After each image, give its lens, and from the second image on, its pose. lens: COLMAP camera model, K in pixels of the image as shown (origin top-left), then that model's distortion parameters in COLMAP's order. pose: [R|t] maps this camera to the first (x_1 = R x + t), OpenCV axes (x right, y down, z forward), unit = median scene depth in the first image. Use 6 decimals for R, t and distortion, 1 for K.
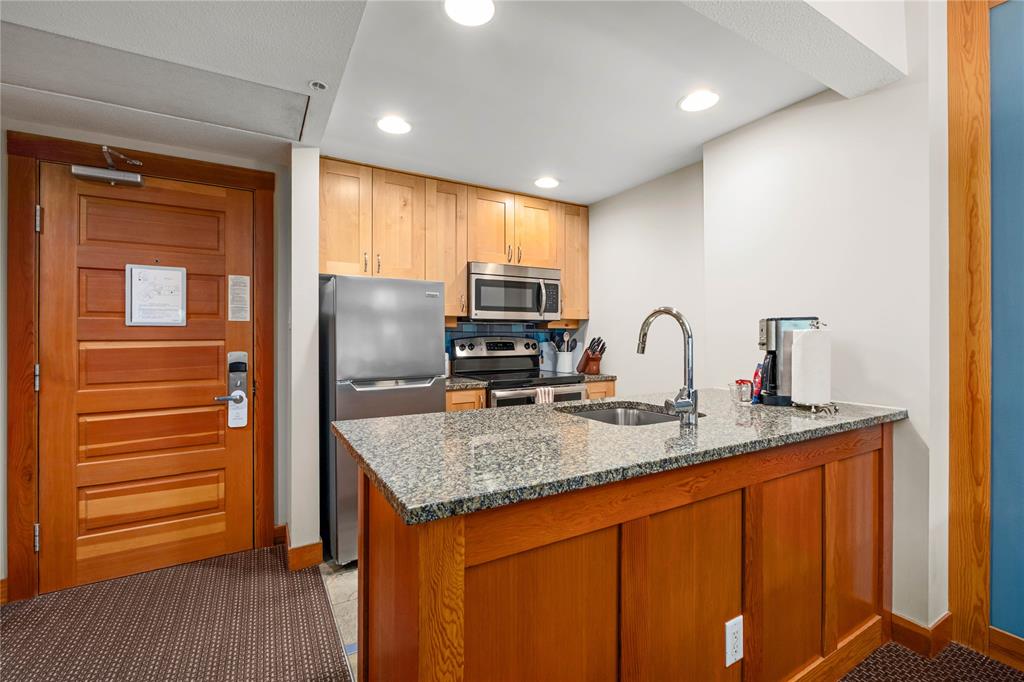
lens RADIAL K [[447.9, 0, 514.7], [0, 447.9, 338.7], [0, 0, 1]] dist [0.001095, 0.000135]
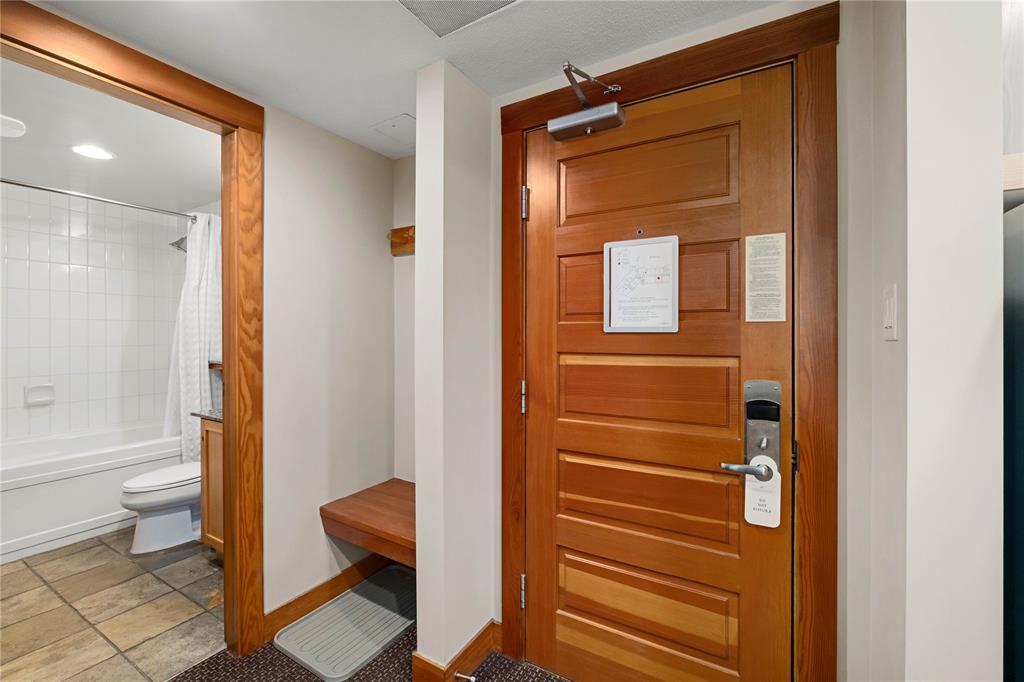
lens RADIAL K [[432.3, 0, 515.3], [0, 432.3, 329.3], [0, 0, 1]] dist [-0.005424, 0.000541]
pose [[0.483238, 0.000420, -0.875489, -0.321230], [0.000415, 1.000000, 0.000709, -0.031810], [0.875489, -0.000706, 0.483237, 0.511209]]
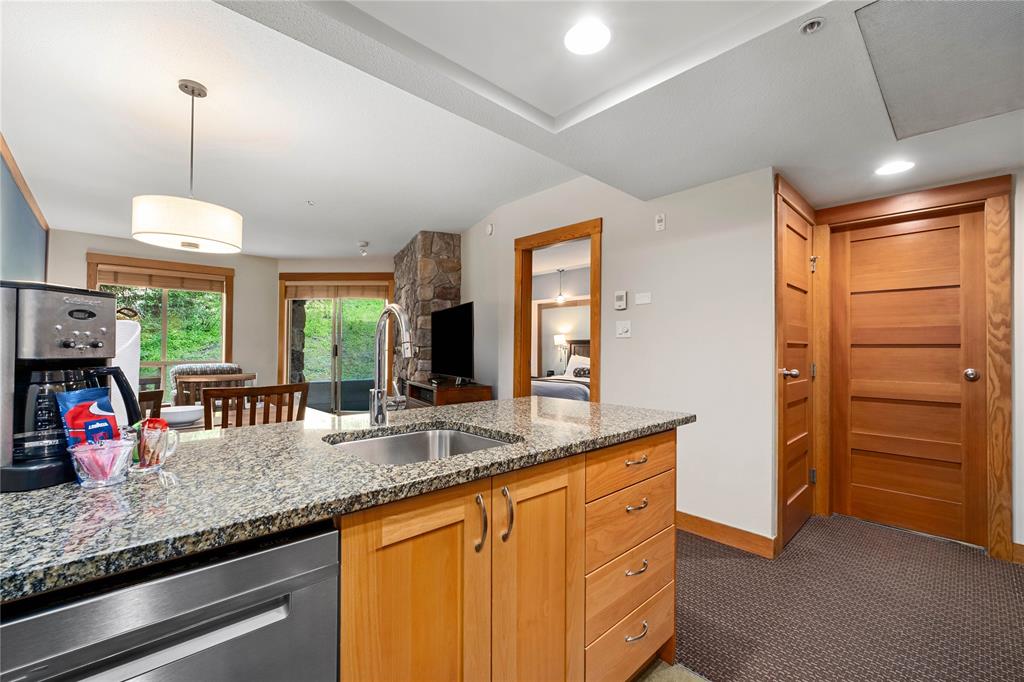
lens RADIAL K [[450.5, 0, 512.0], [0, 450.5, 341.0], [0, 0, 1]] dist [0.011368, -0.000053]
pose [[-0.975479, -0.010897, -0.219821, 0.177367], [-0.007704, 0.999852, -0.015375, 0.008629], [0.219956, -0.013305, -0.975419, 1.231747]]
